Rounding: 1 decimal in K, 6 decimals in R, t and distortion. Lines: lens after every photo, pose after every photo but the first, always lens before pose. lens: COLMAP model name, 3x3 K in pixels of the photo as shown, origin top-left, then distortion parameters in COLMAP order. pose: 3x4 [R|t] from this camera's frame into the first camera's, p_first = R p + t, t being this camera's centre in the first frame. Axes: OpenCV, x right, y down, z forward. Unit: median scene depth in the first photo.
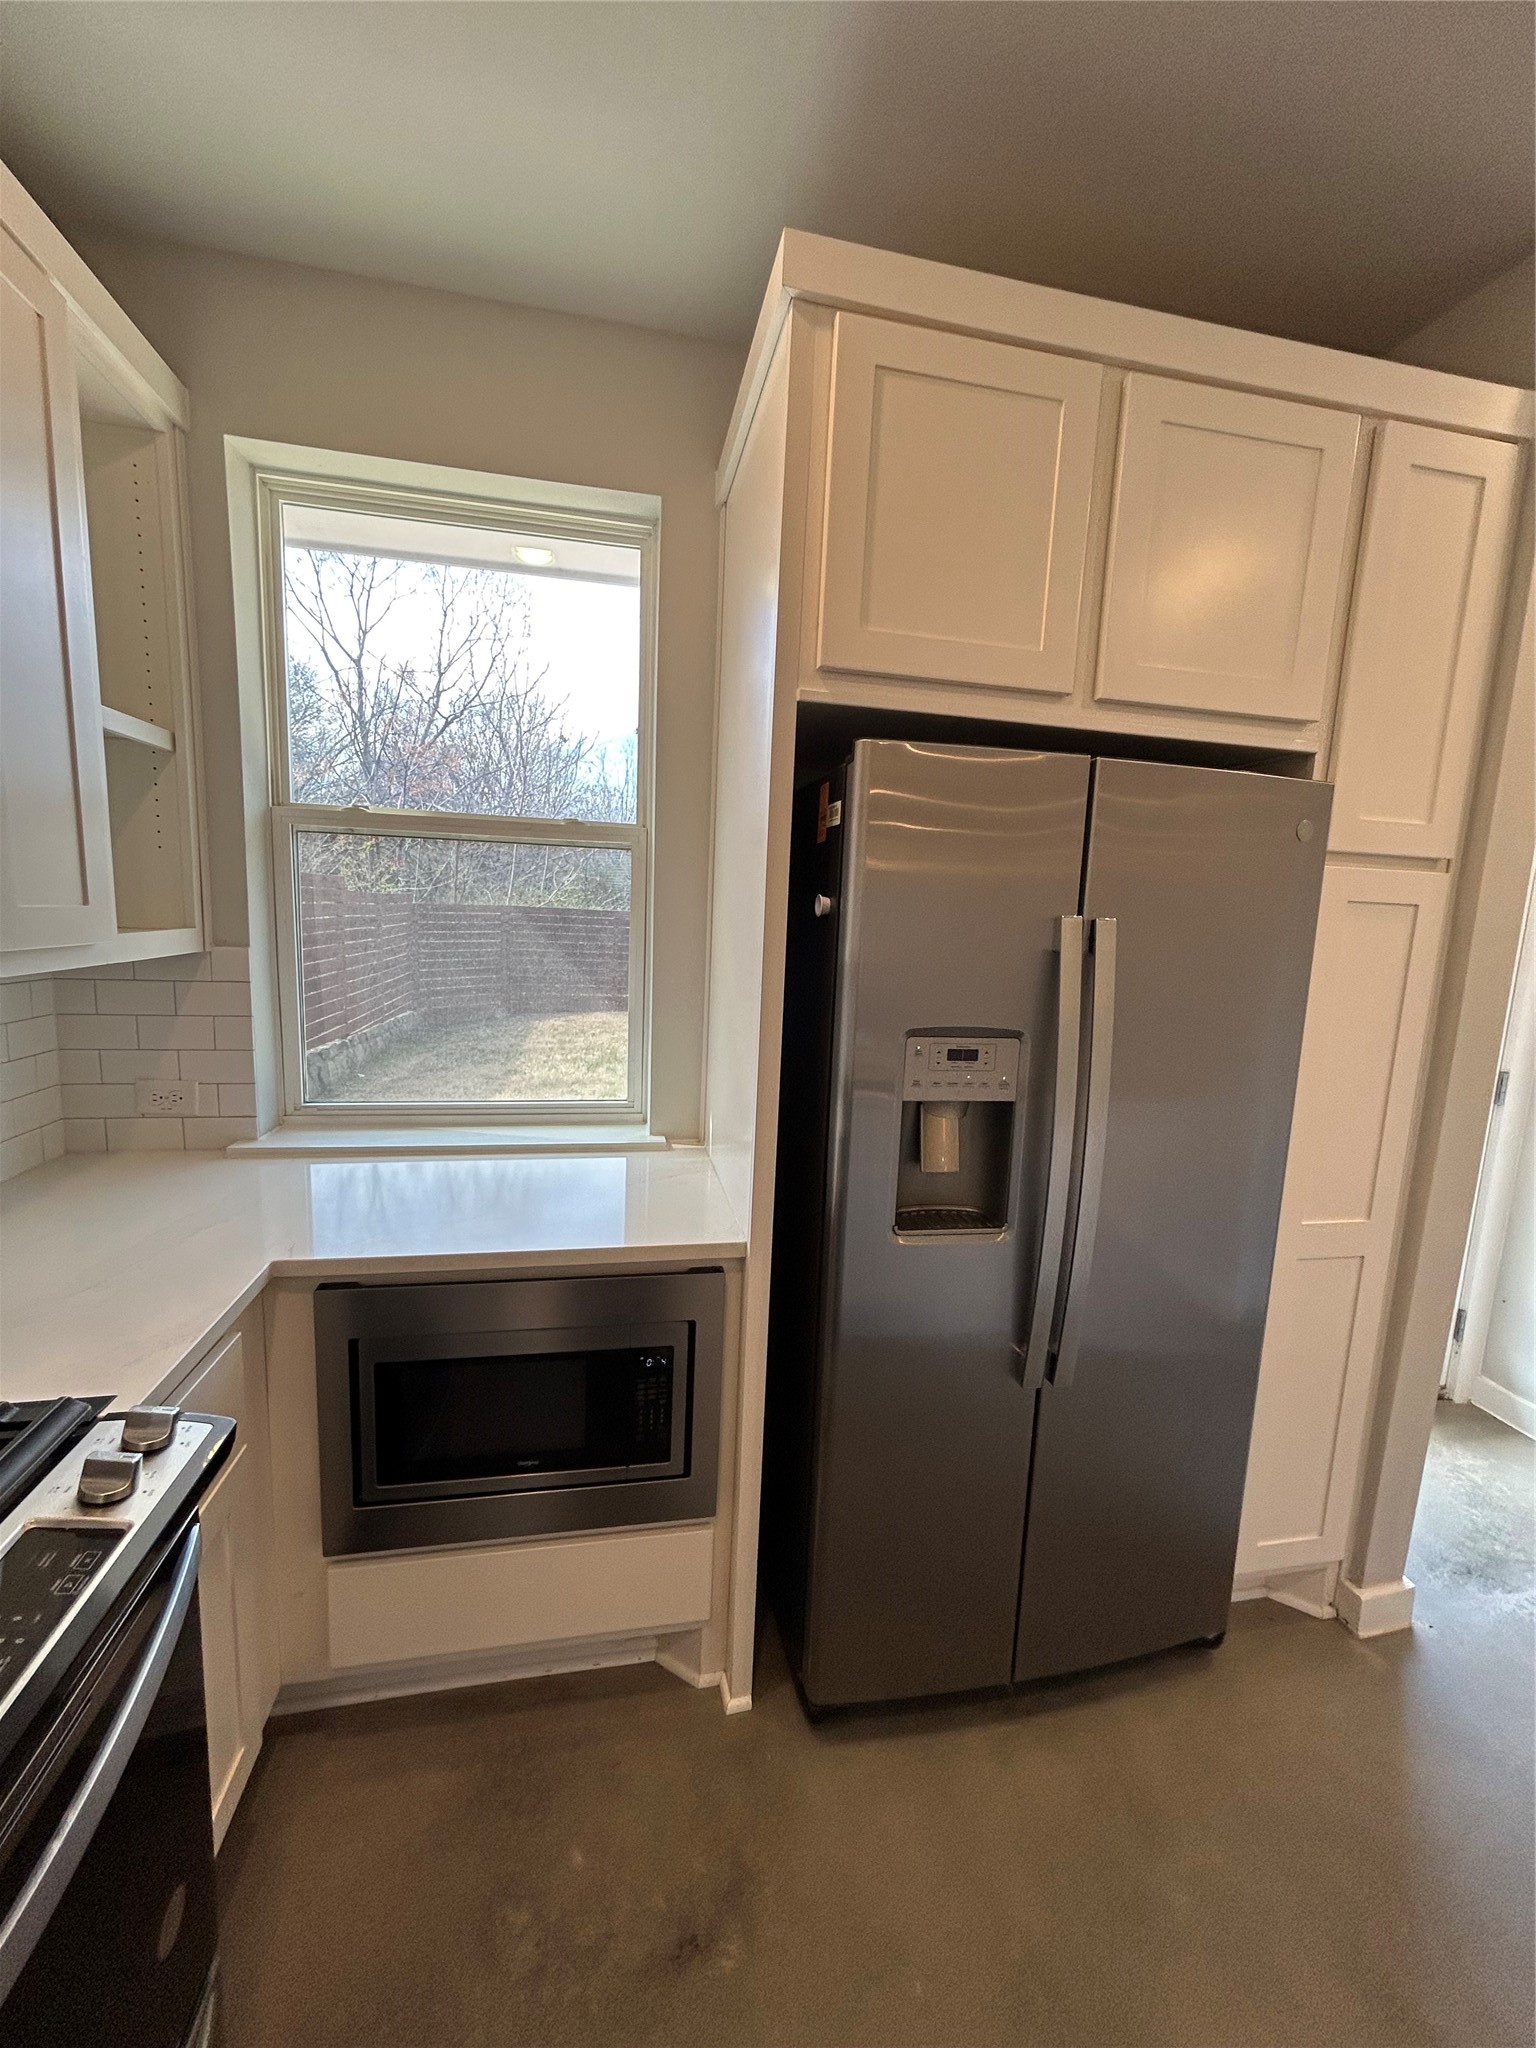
lens RADIAL K [[826.5, 0, 773.1], [0, 826.5, 1027.2], [0, 0, 1]] dist [-0.001048, 0.000430]
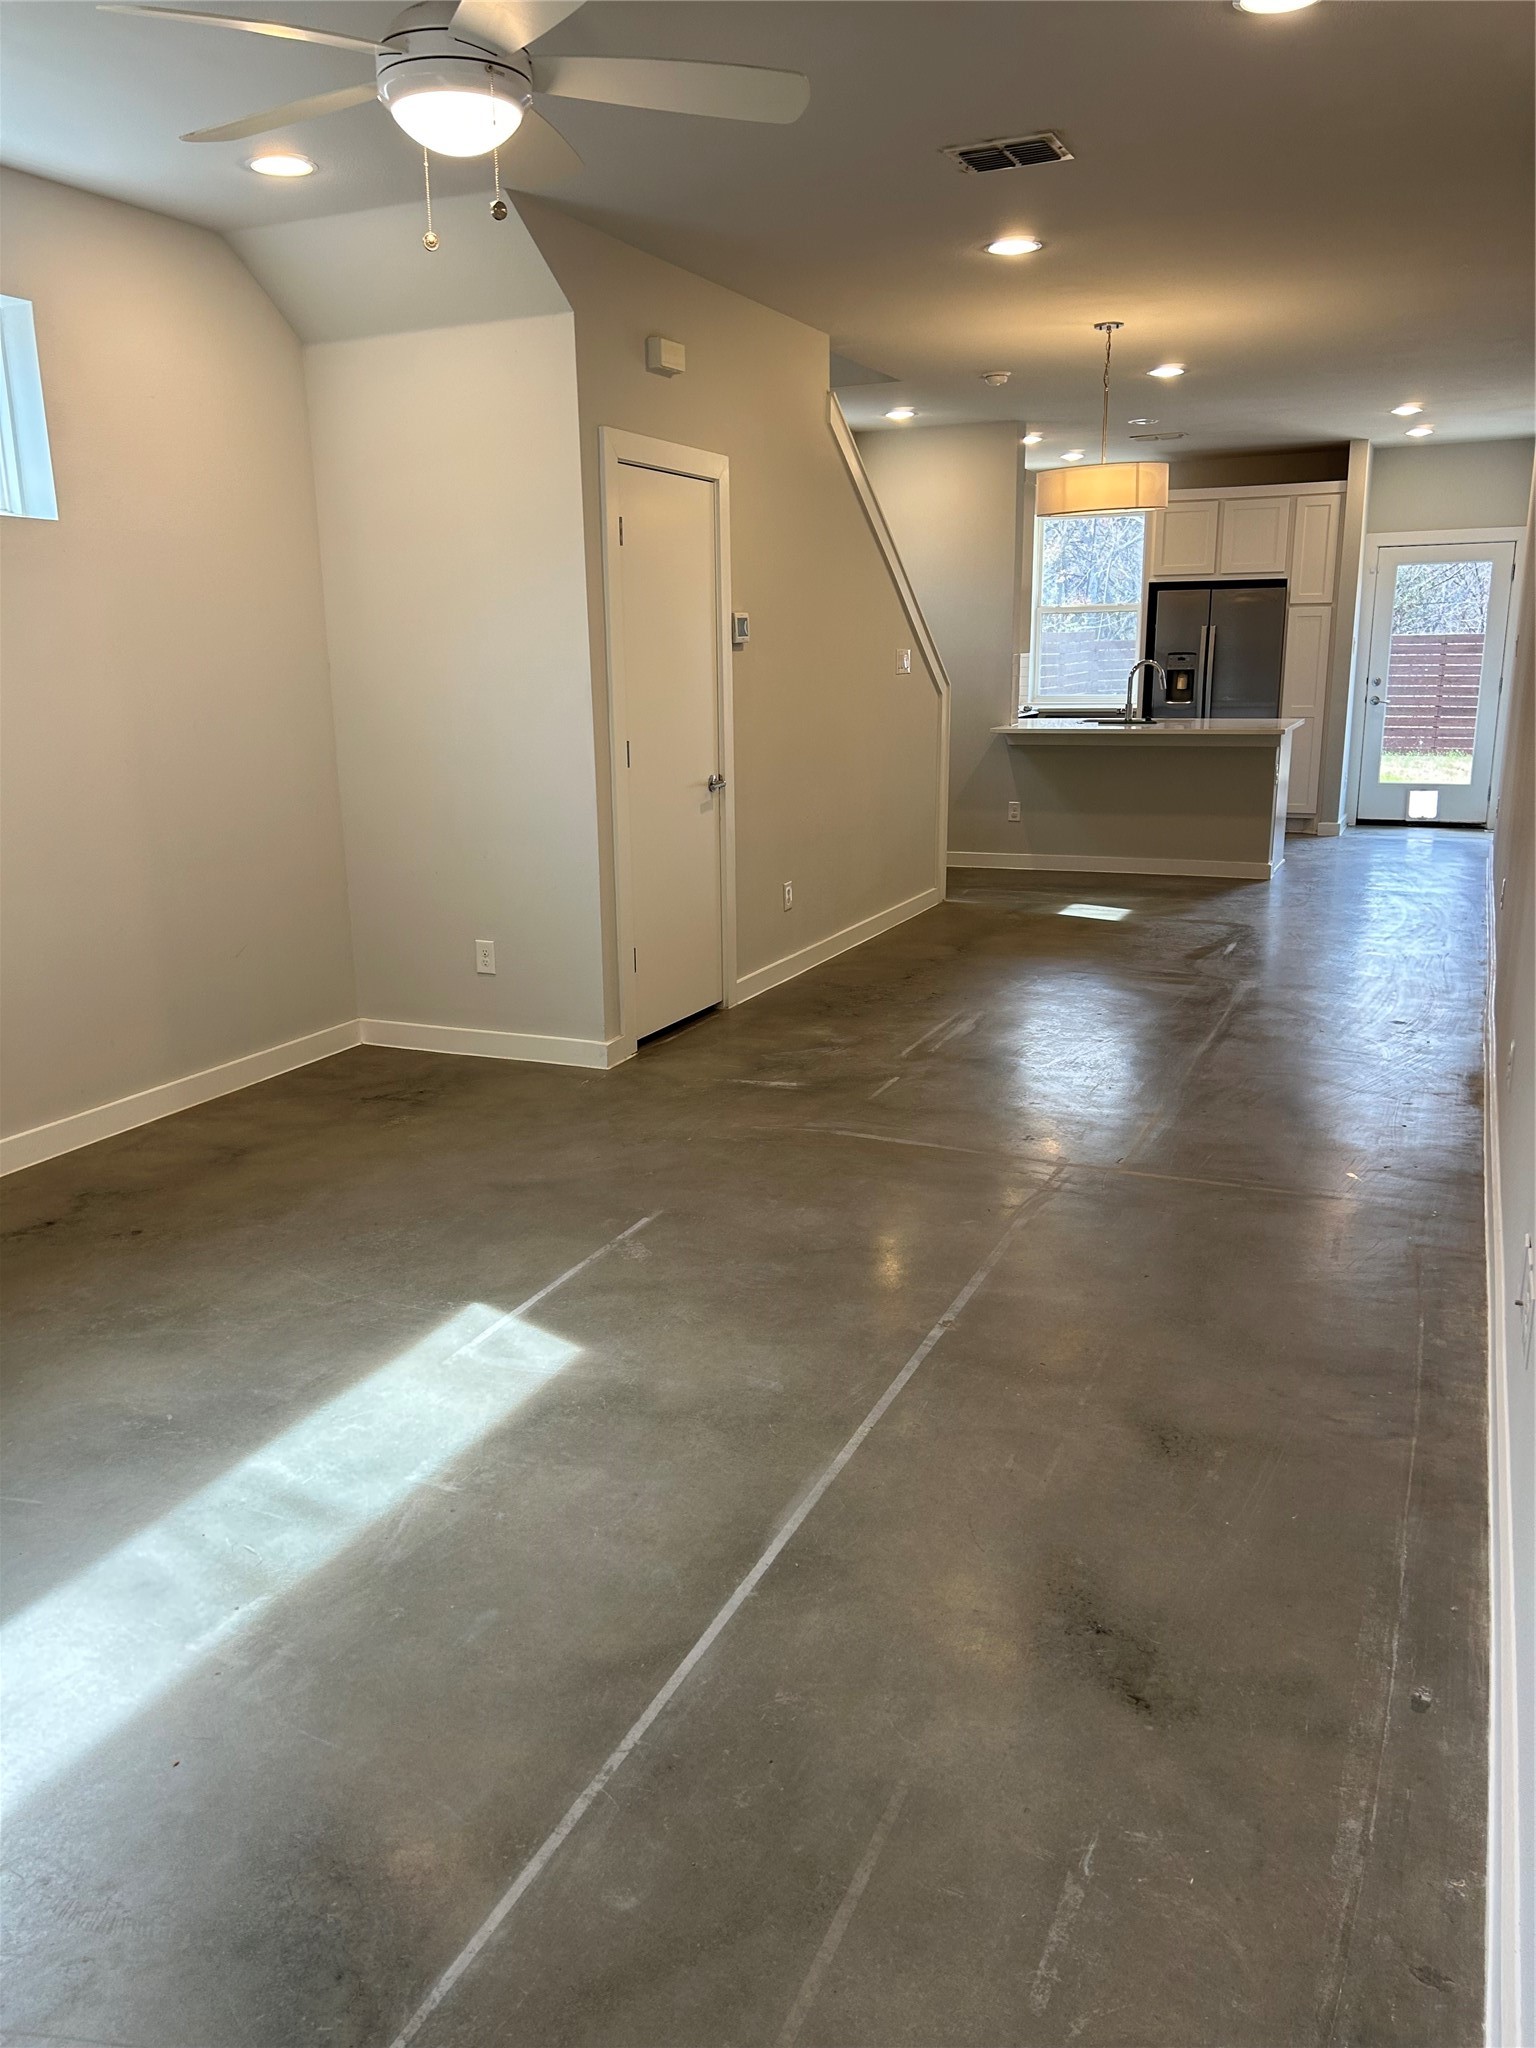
lens RADIAL K [[1549.7, 0, 738.7], [0, 1549.7, 1042.2], [0, 0, 1]] dist [0.077997, -0.106902]
pose [[0.801354, 0.094031, -0.590754, 3.021919], [-0.033373, 0.993058, 0.112795, 1.049035], [0.597259, -0.070674, 0.798928, -6.336407]]
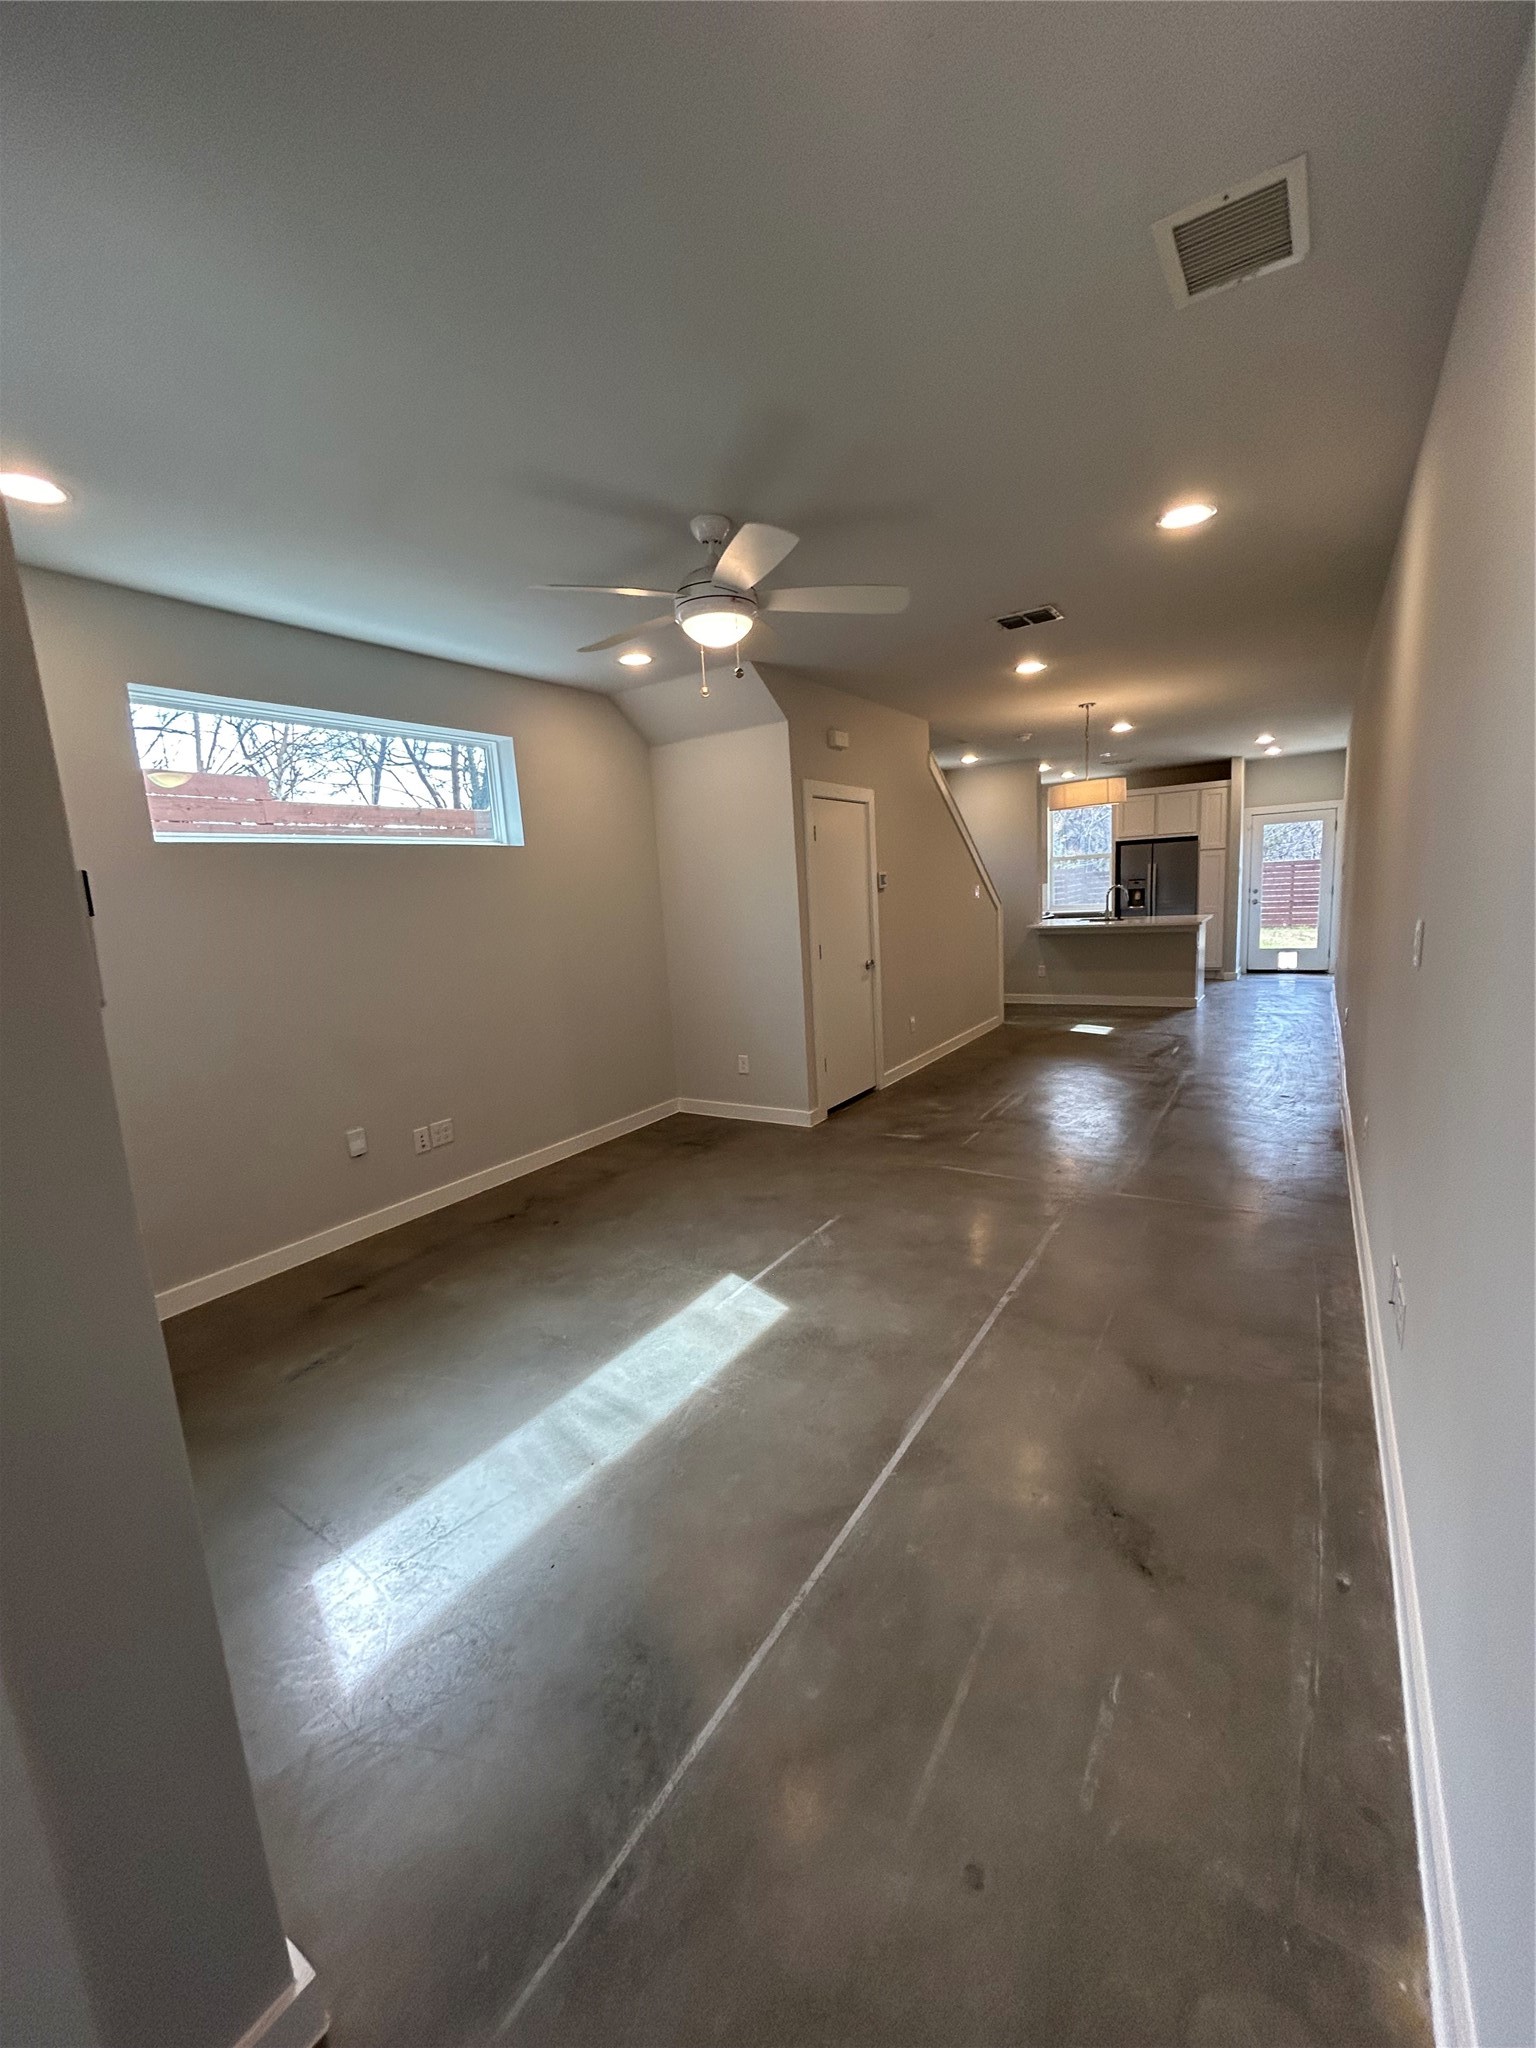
lens RADIAL K [[835.5, 0, 765.1], [0, 835.5, 1035.8], [0, 0, 1]] dist [-0.000574, 0.000550]
pose [[0.706094, 0.037940, -0.707101, 2.951908], [-0.007350, 0.998903, 0.046257, 0.990418], [0.708080, -0.027464, 0.705598, -6.207349]]
